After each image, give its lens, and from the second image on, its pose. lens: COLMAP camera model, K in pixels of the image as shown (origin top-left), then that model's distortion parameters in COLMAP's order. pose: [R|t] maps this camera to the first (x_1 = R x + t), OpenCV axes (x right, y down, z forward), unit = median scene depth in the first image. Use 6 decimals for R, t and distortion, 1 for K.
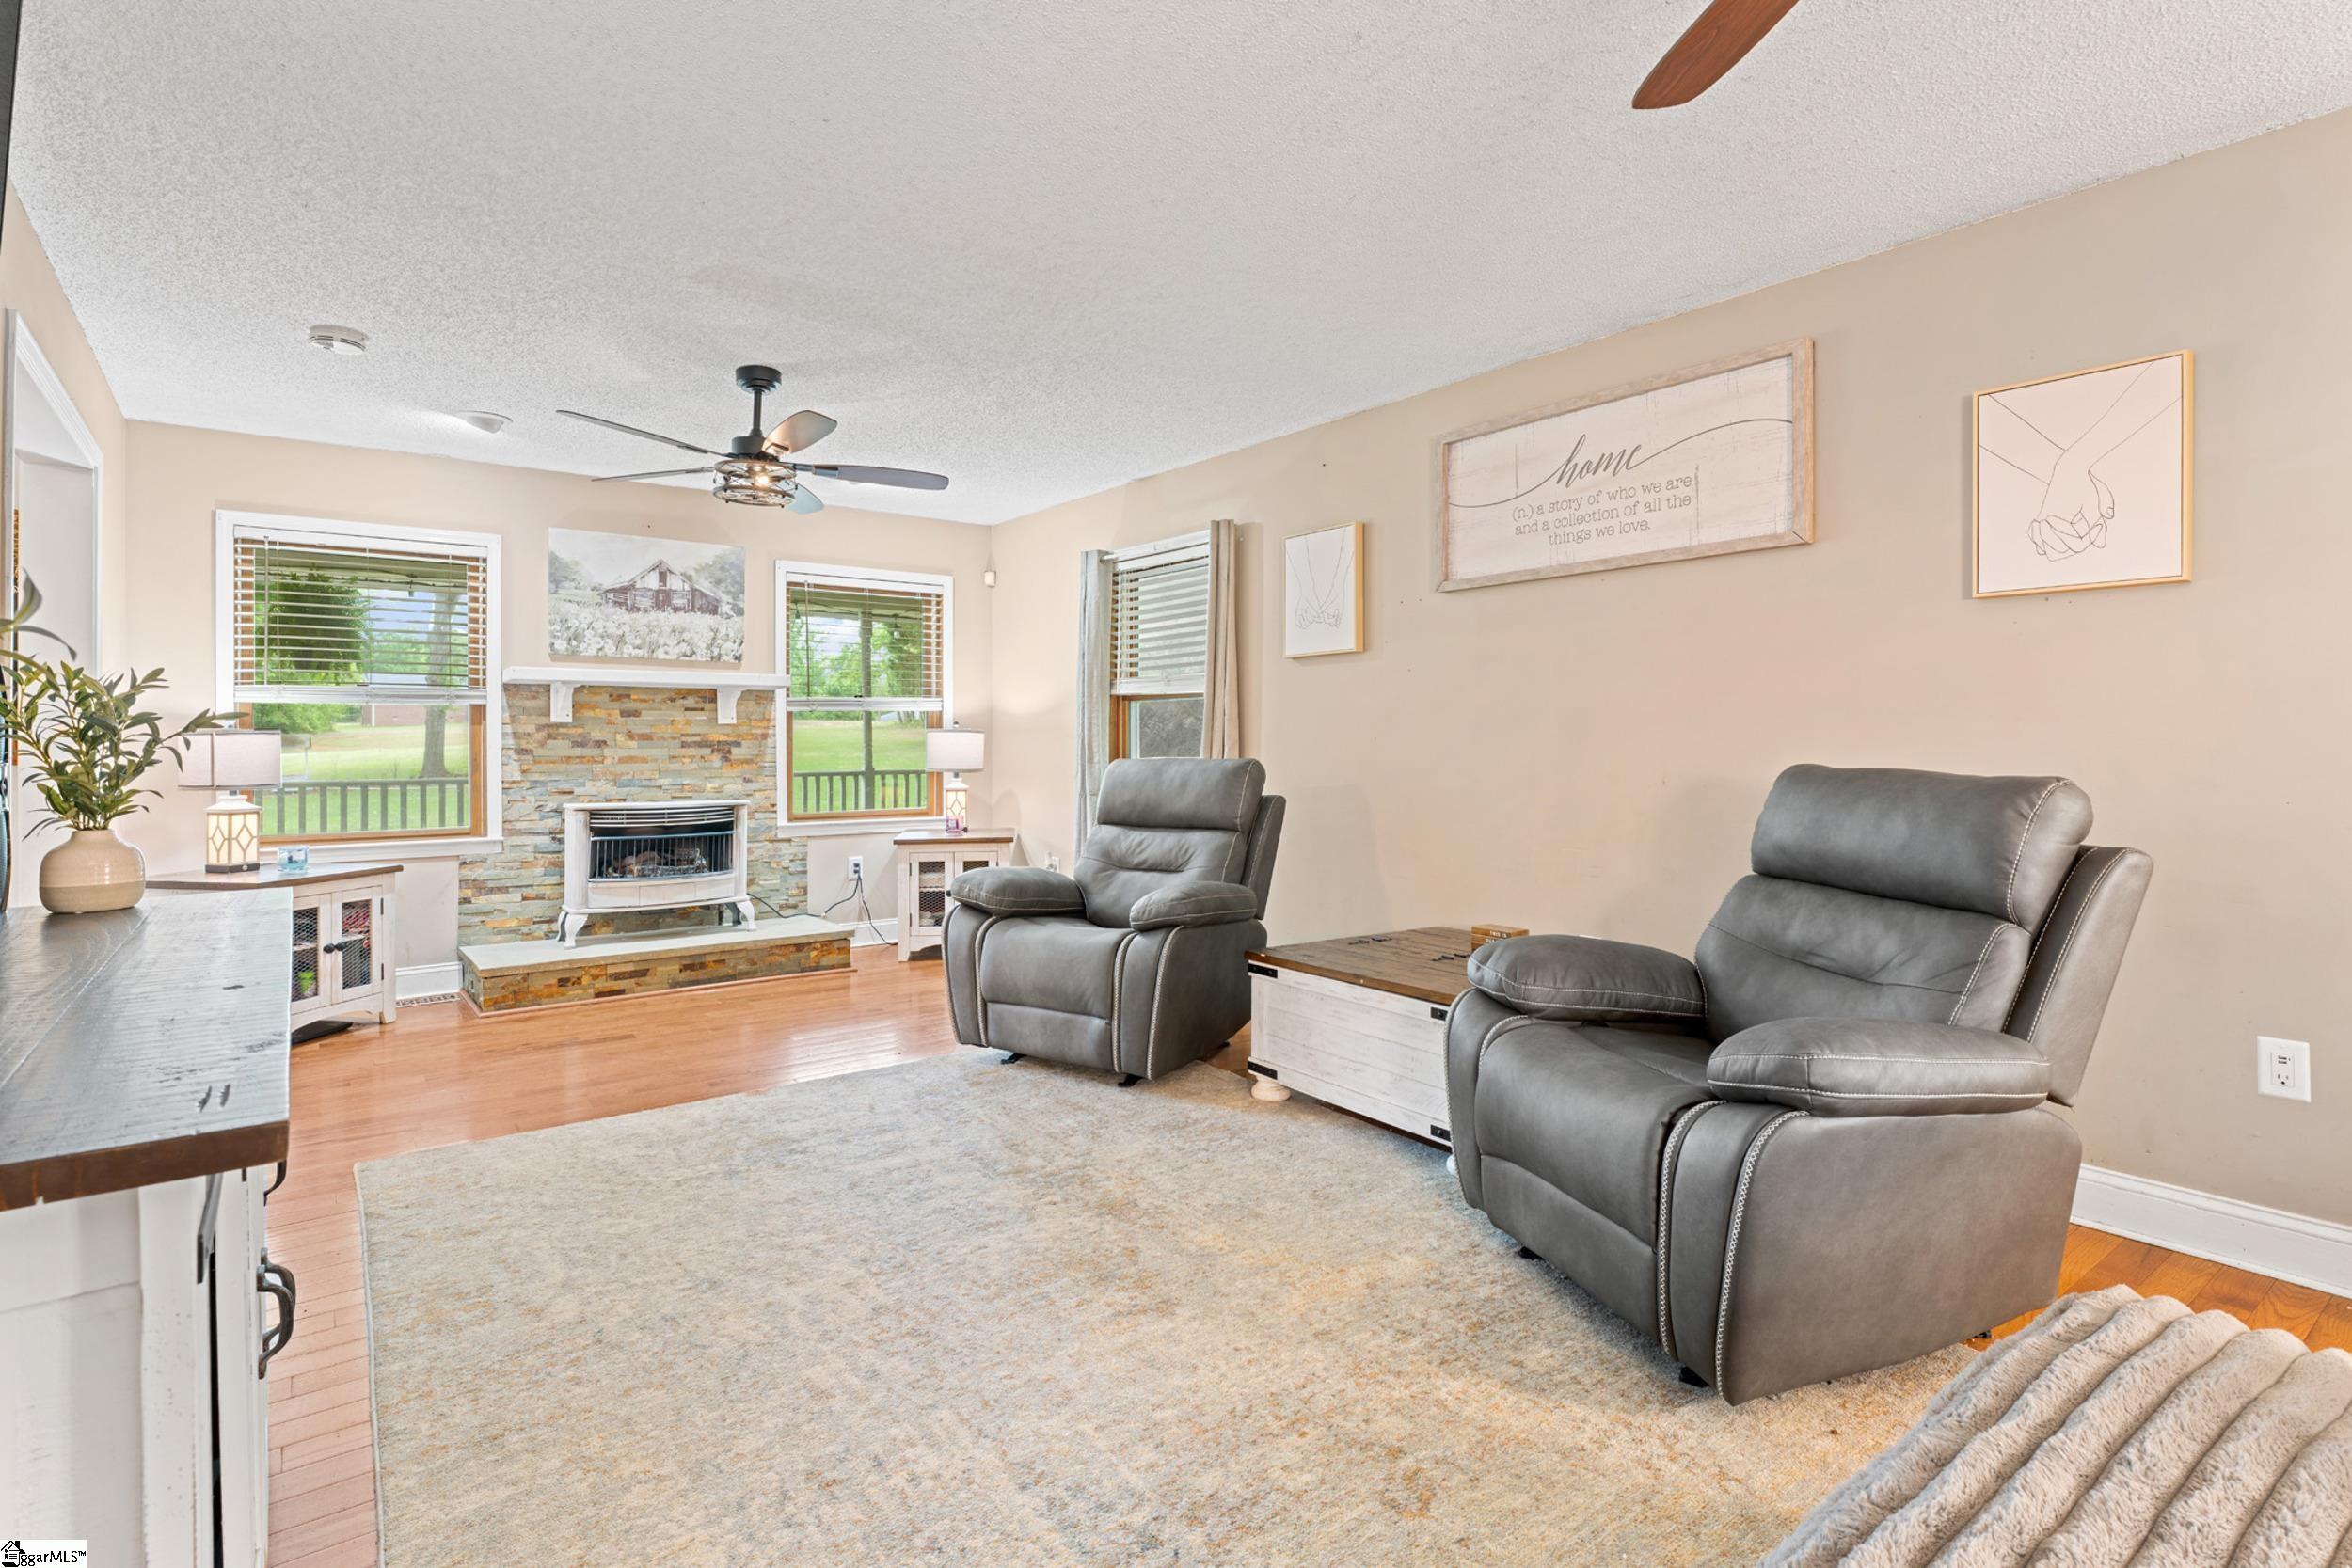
lens RADIAL K [[1122.3, 0, 1169.9], [0, 1122.3, 741.7], [0, 0, 1]] dist [0.000533, -0.000420]
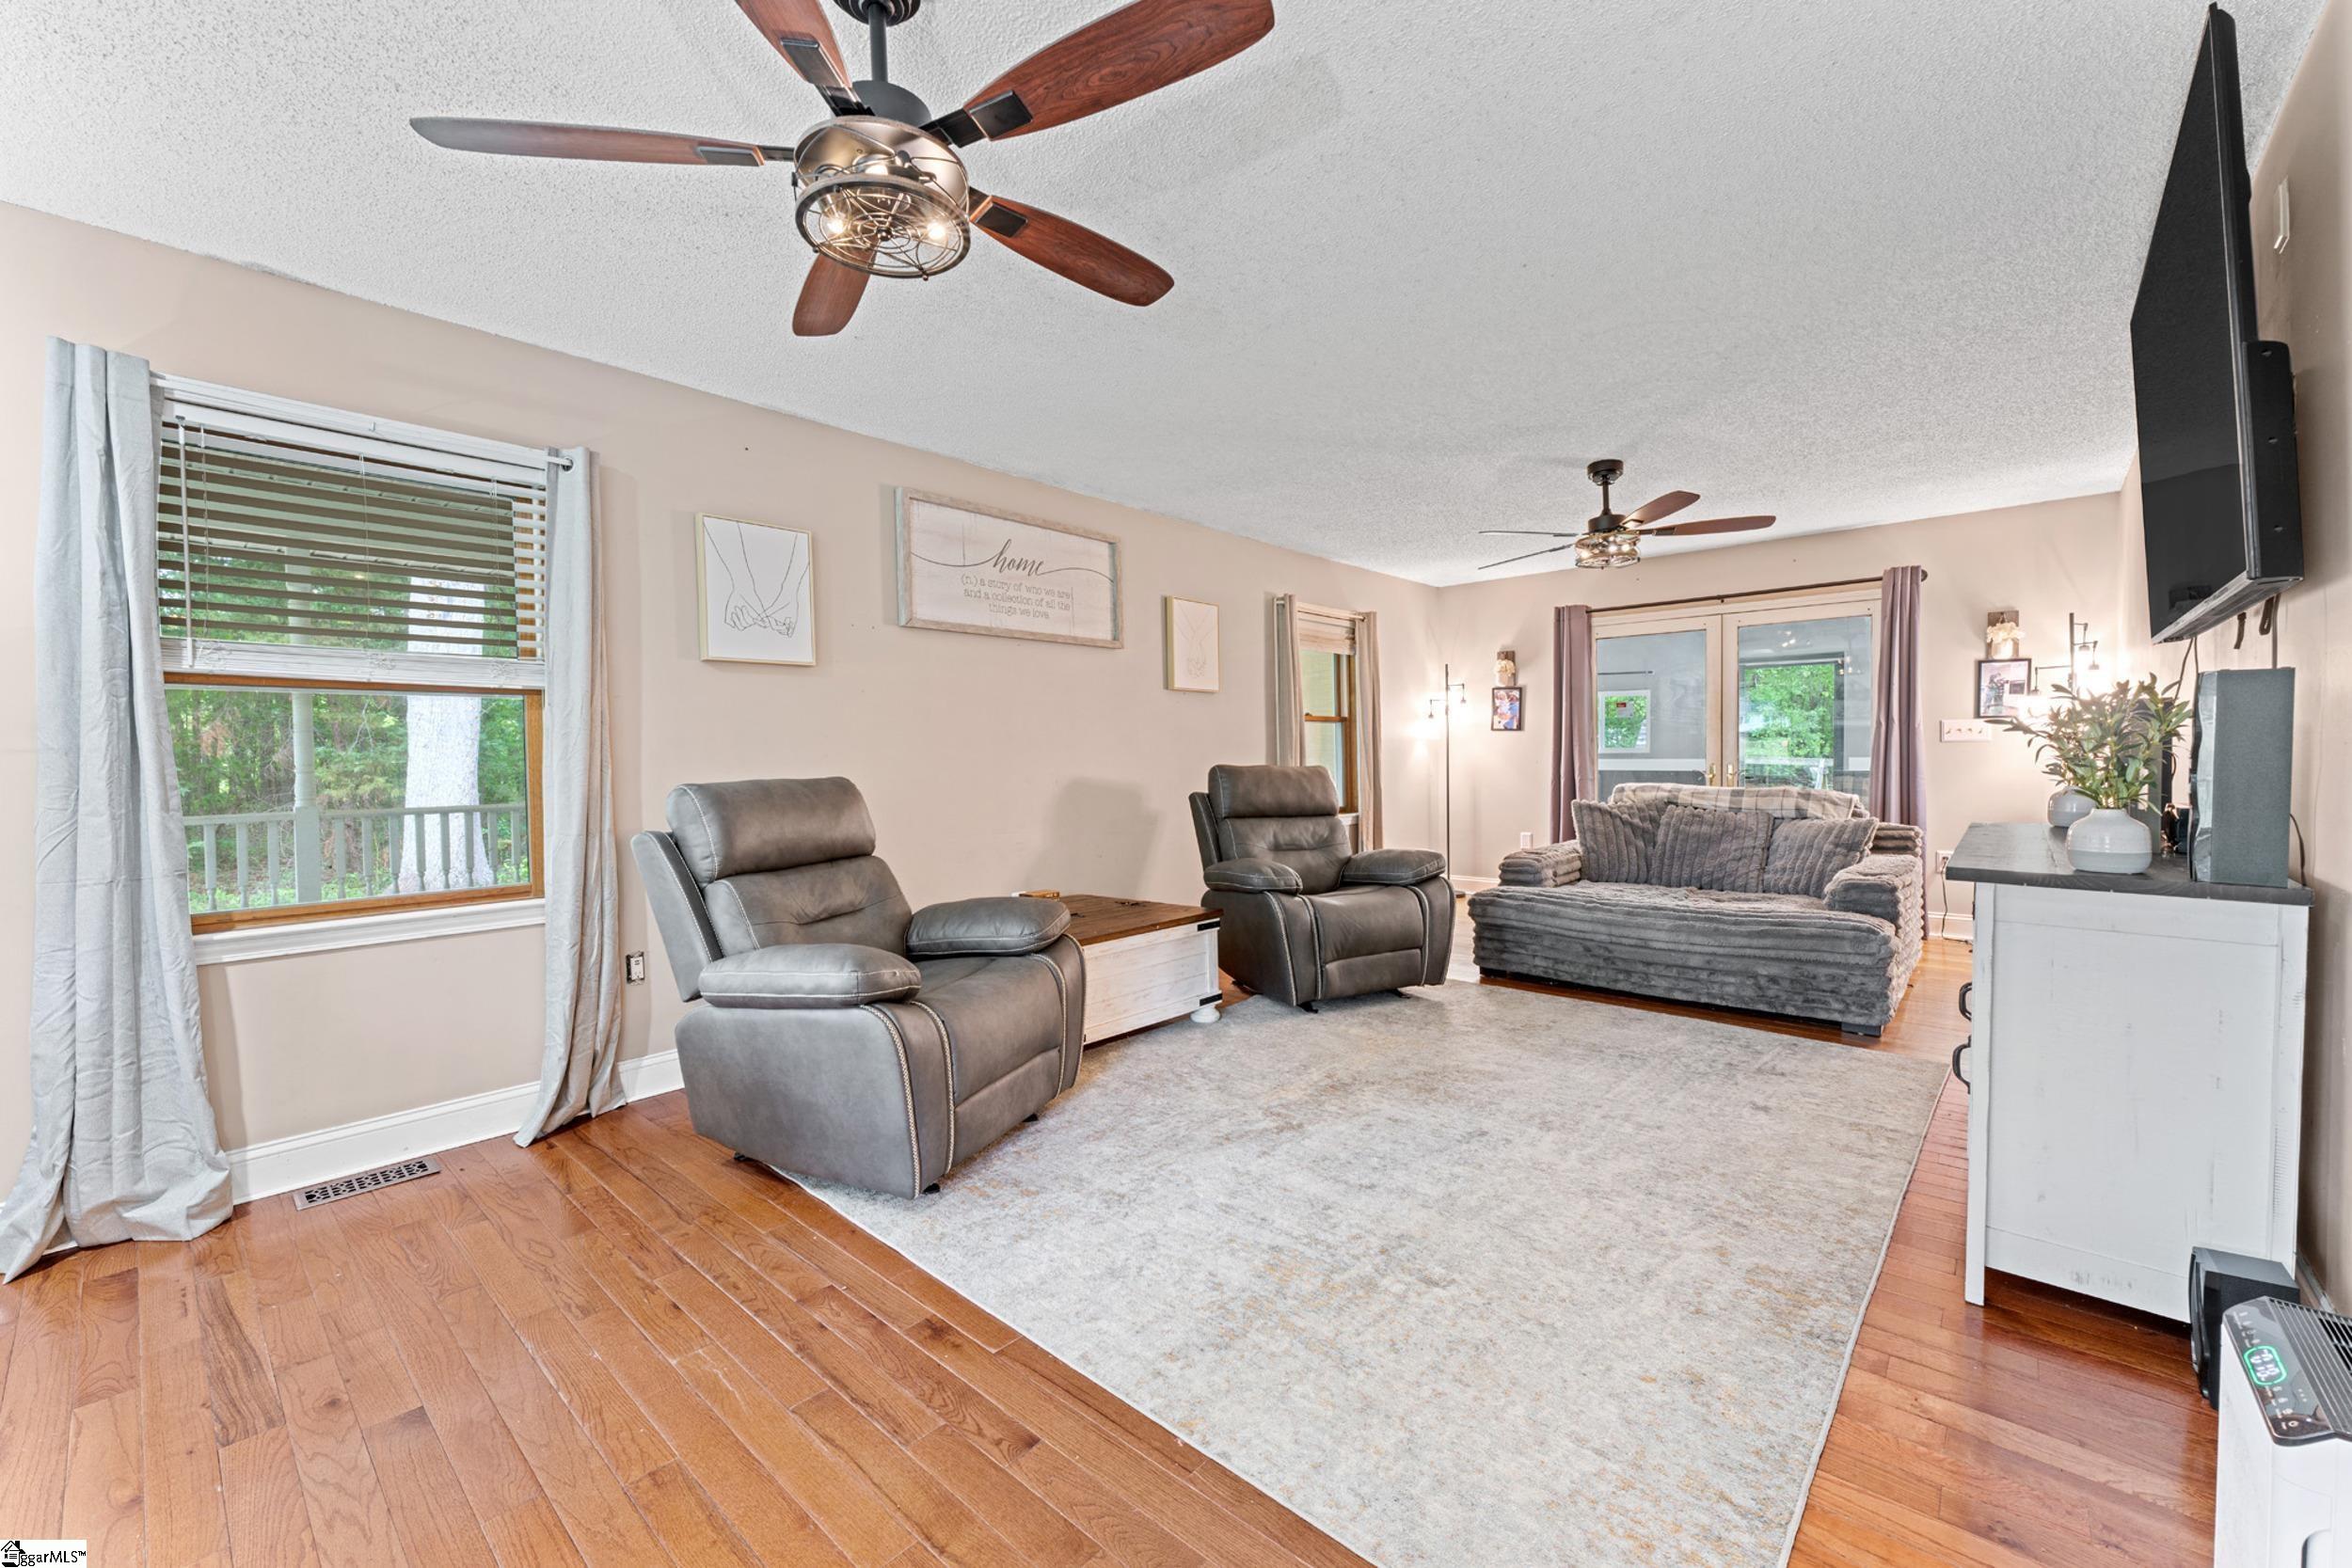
lens RADIAL K [[924.9, 0, 1168.5], [0, 924.9, 782.4], [0, 0, 1]] dist [0.001469, 0.000303]
pose [[-0.168684, -0.023093, 0.985400, -0.545616], [0.014292, 0.999563, 0.025871, 0.003077], [-0.985567, 0.018447, -0.168280, 0.672400]]
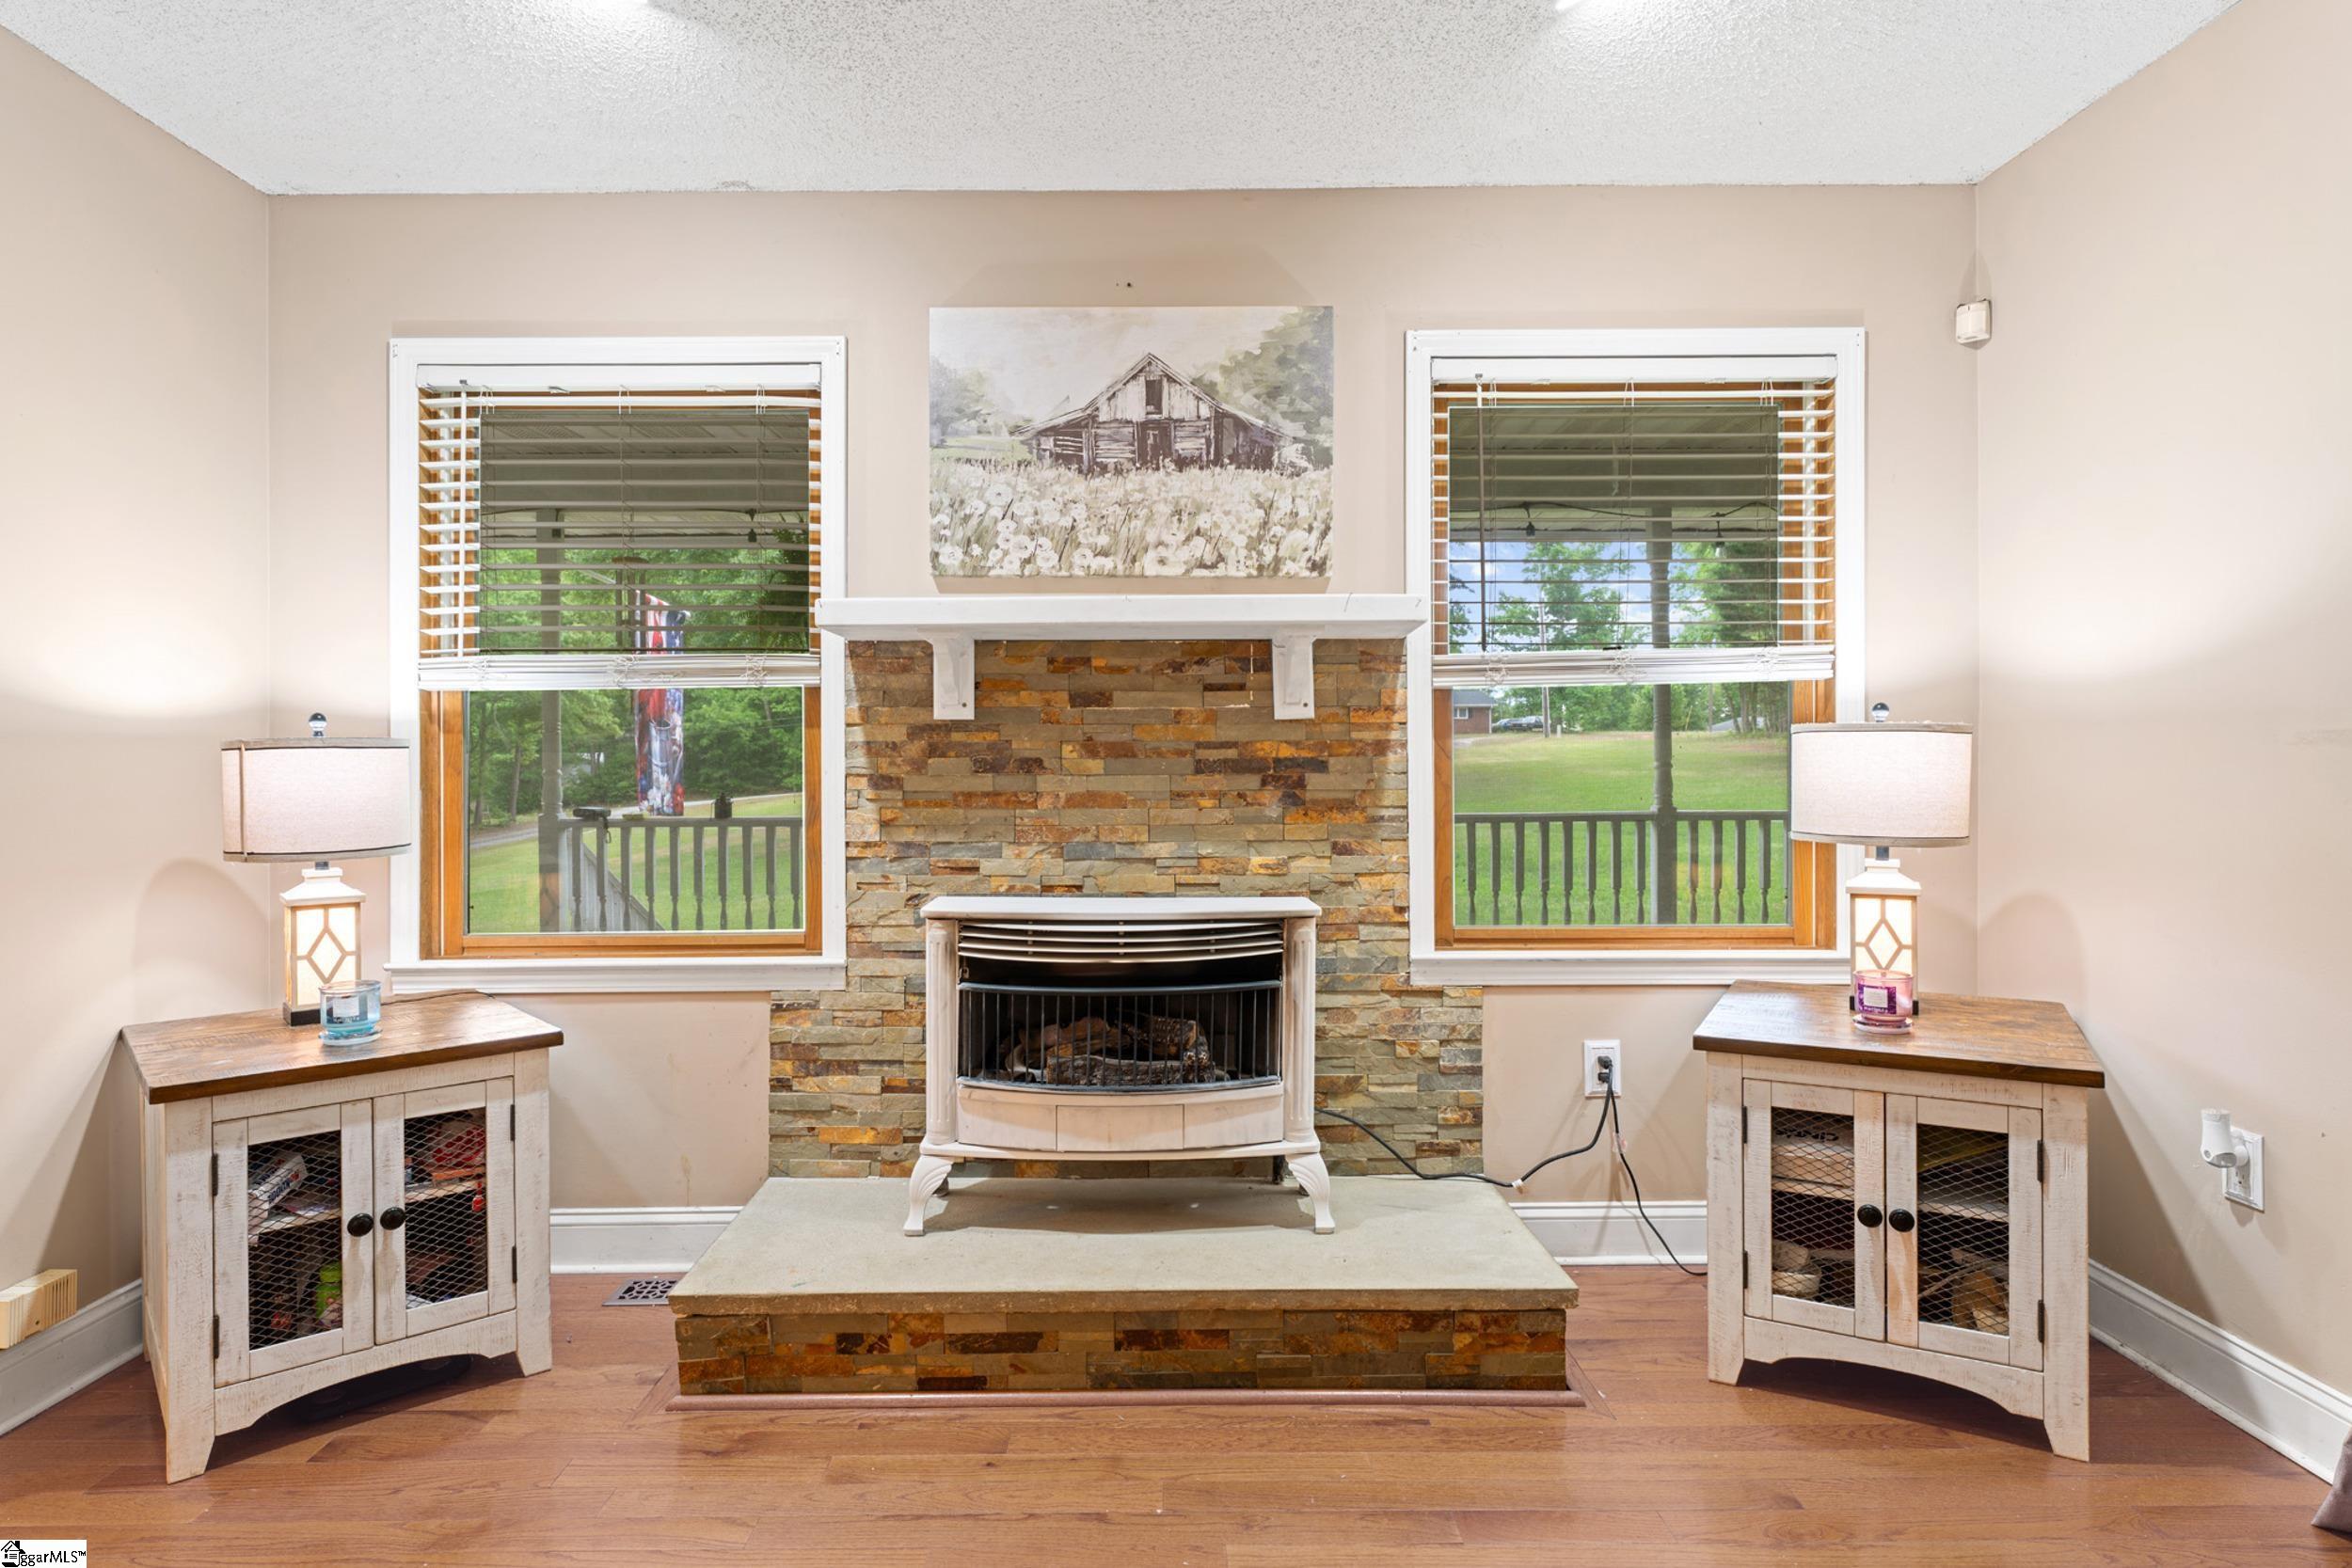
lens RADIAL K [[1295.0, 0, 1164.5], [0, 1295.0, 765.6], [0, 0, 1]] dist [-0.004711, -0.000291]
pose [[0.794409, 0.001095, -0.607382, -0.138723], [0.002919, 0.999980, 0.005621, -0.001013], [0.607376, -0.006239, 0.794390, 0.608303]]
